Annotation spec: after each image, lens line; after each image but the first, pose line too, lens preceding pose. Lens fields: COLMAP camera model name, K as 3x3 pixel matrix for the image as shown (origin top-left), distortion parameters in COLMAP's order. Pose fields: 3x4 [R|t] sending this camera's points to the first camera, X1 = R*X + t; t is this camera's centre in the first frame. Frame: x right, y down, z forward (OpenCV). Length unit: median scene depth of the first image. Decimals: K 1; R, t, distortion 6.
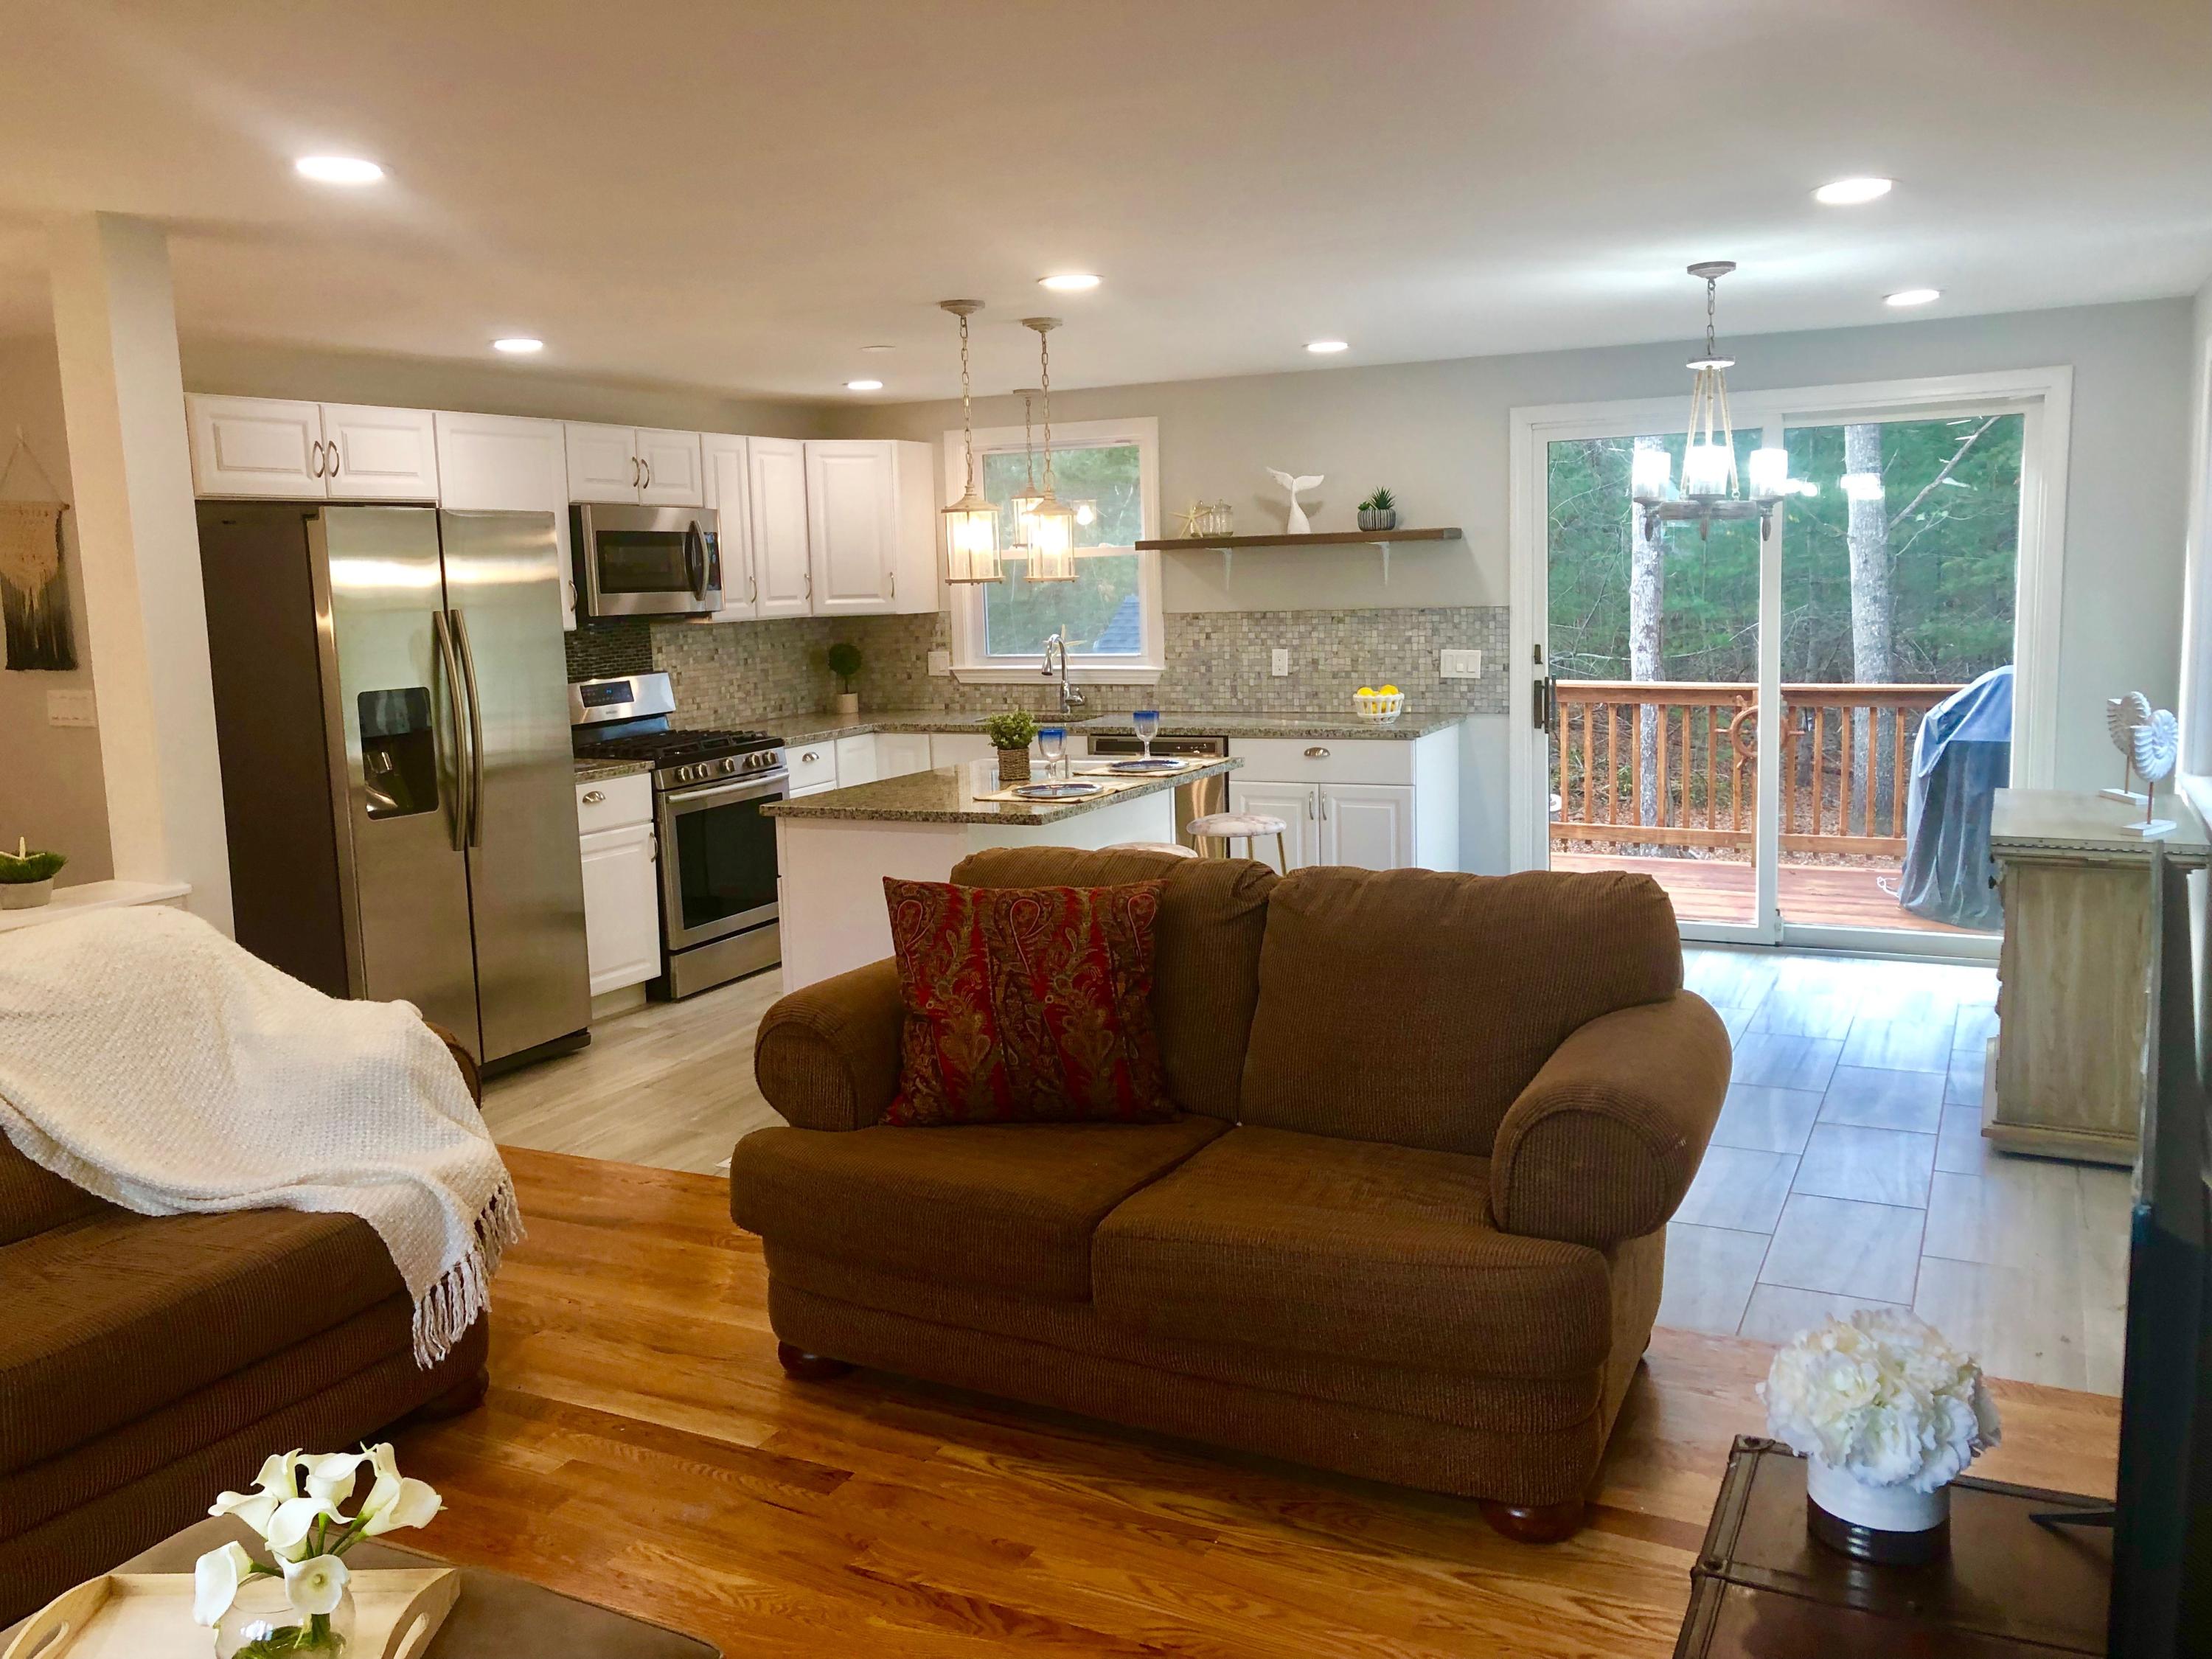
lens RADIAL K [[1808.9, 0, 1091.8], [0, 1808.9, 797.4], [0, 0, 1]] dist [0.159477, -0.384558]
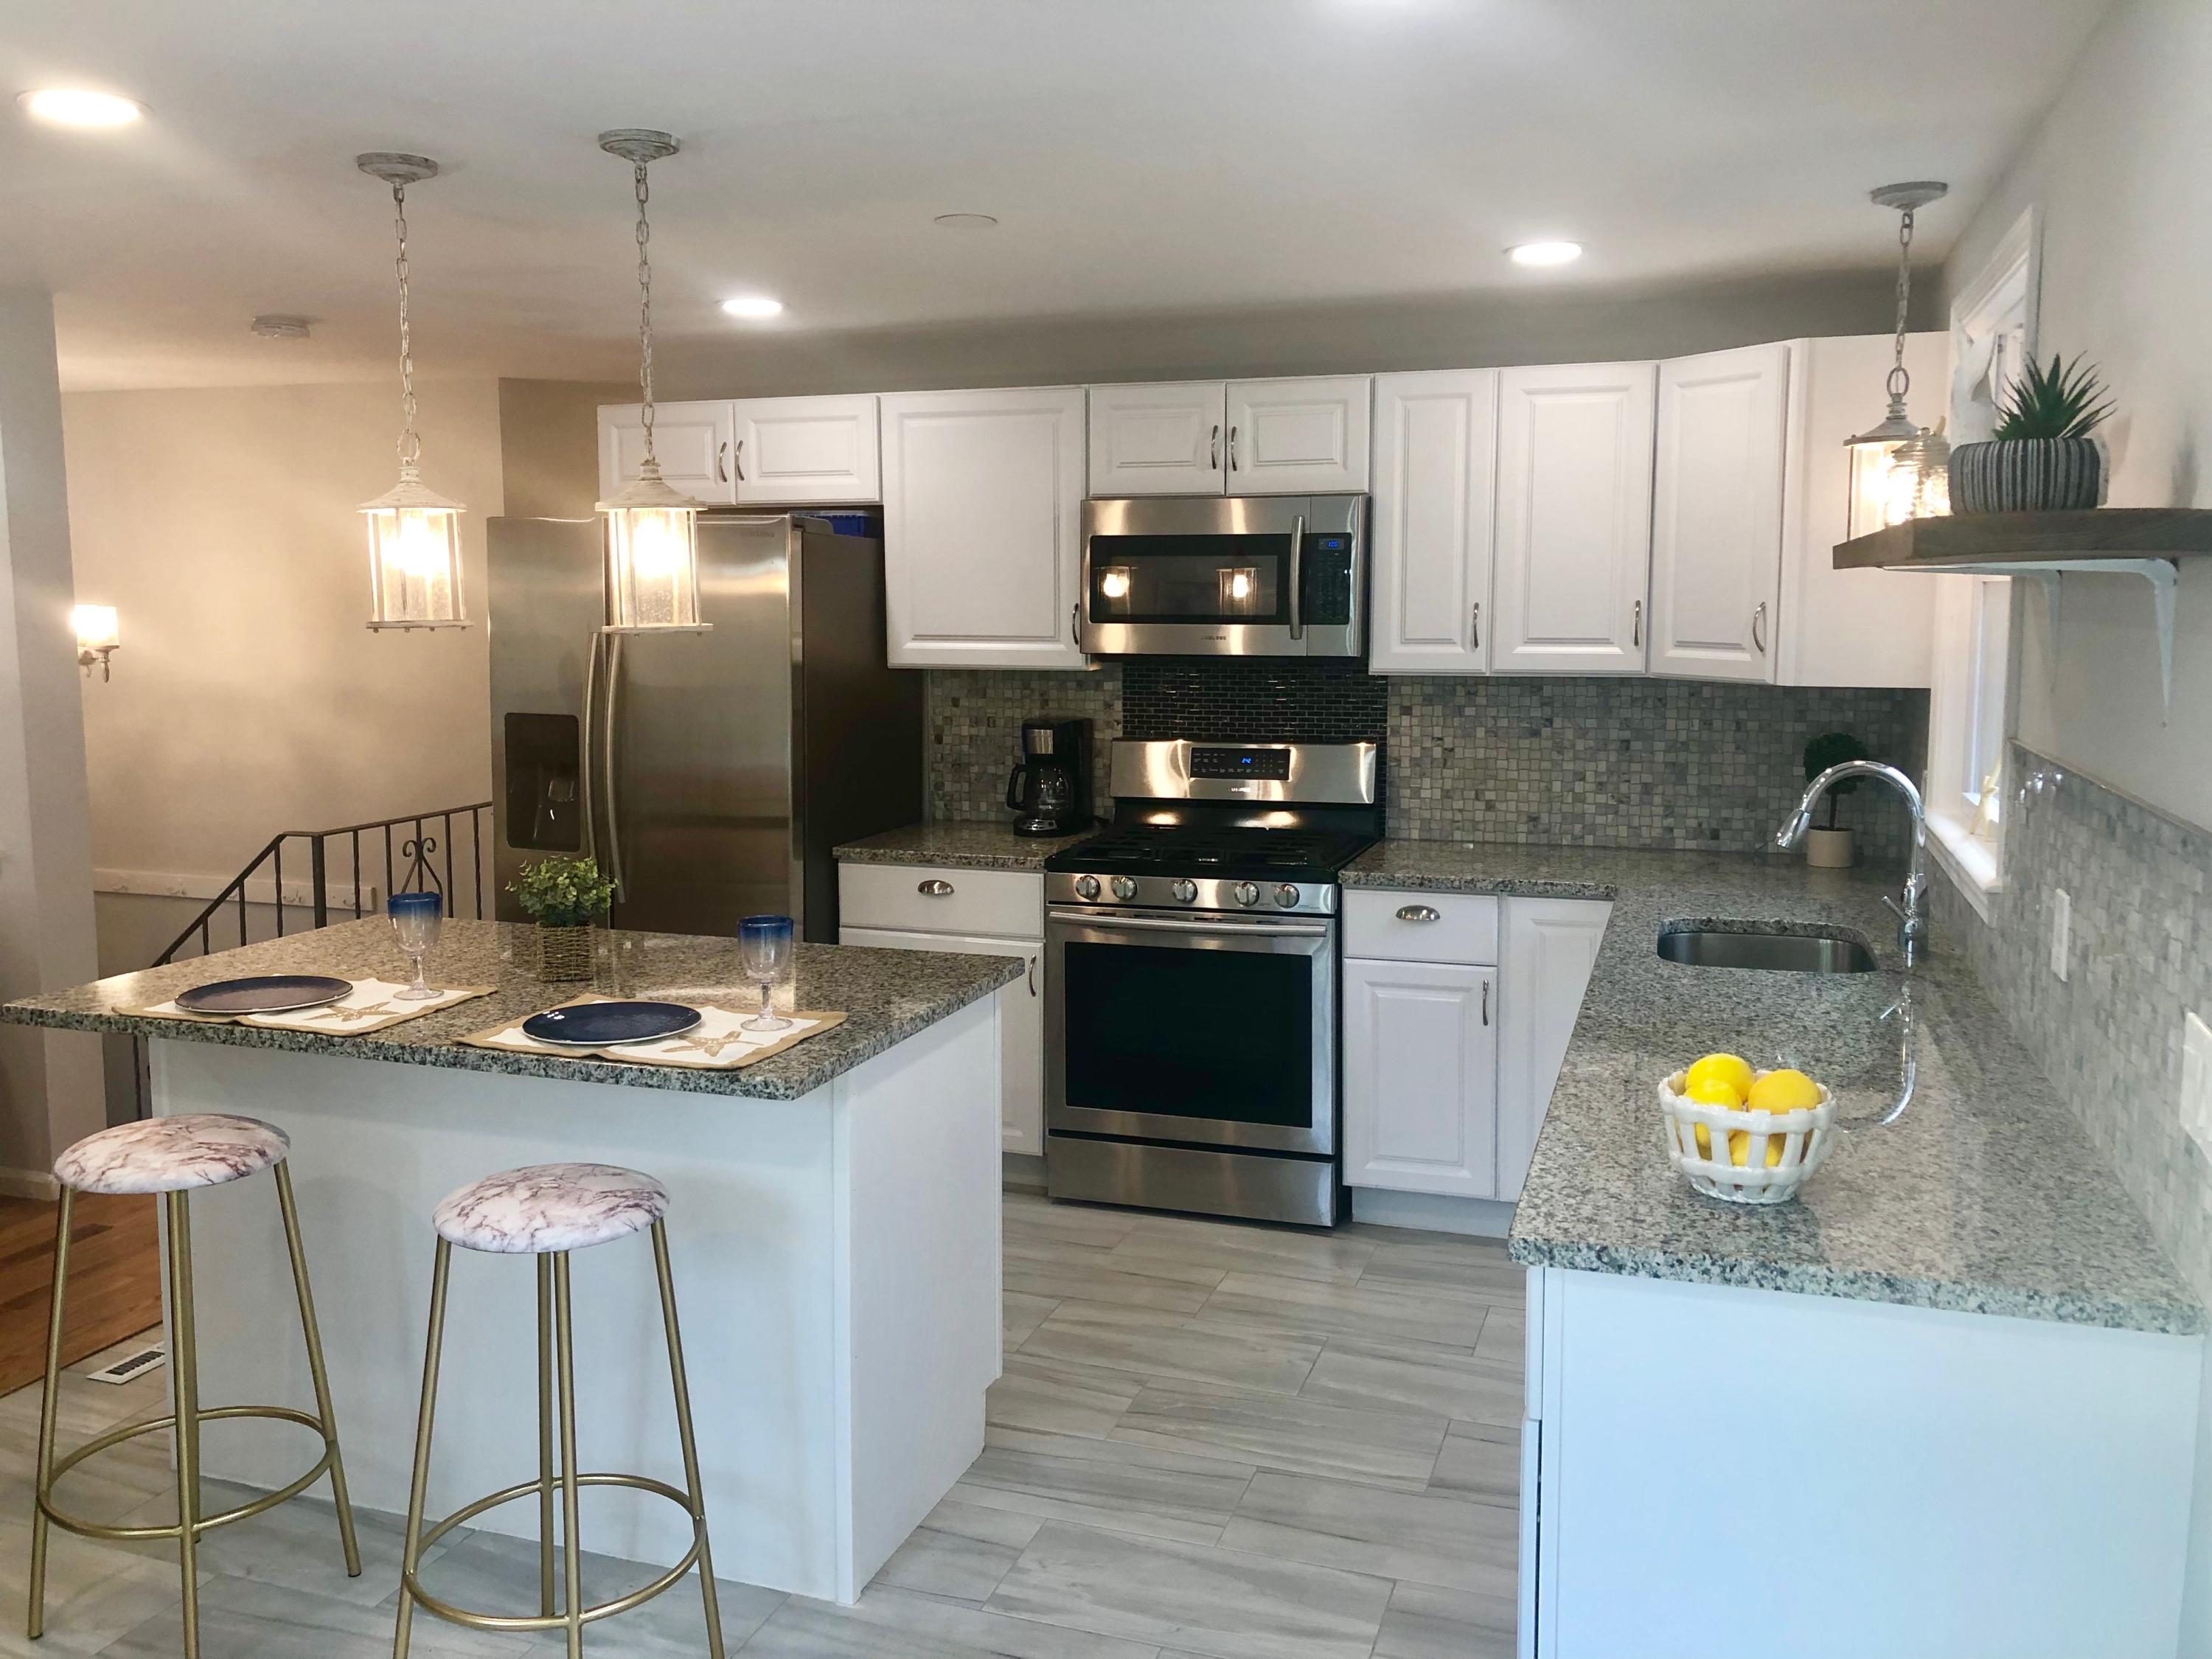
lens RADIAL K [[1808.9, 0, 1091.8], [0, 1808.9, 797.4], [0, 0, 1]] dist [0.159477, -0.384558]
pose [[0.134235, 0.142718, -0.980618, 0.399071], [-0.128024, 0.983779, 0.125653, -0.119093], [0.982645, 0.108675, 0.150329, 0.803466]]
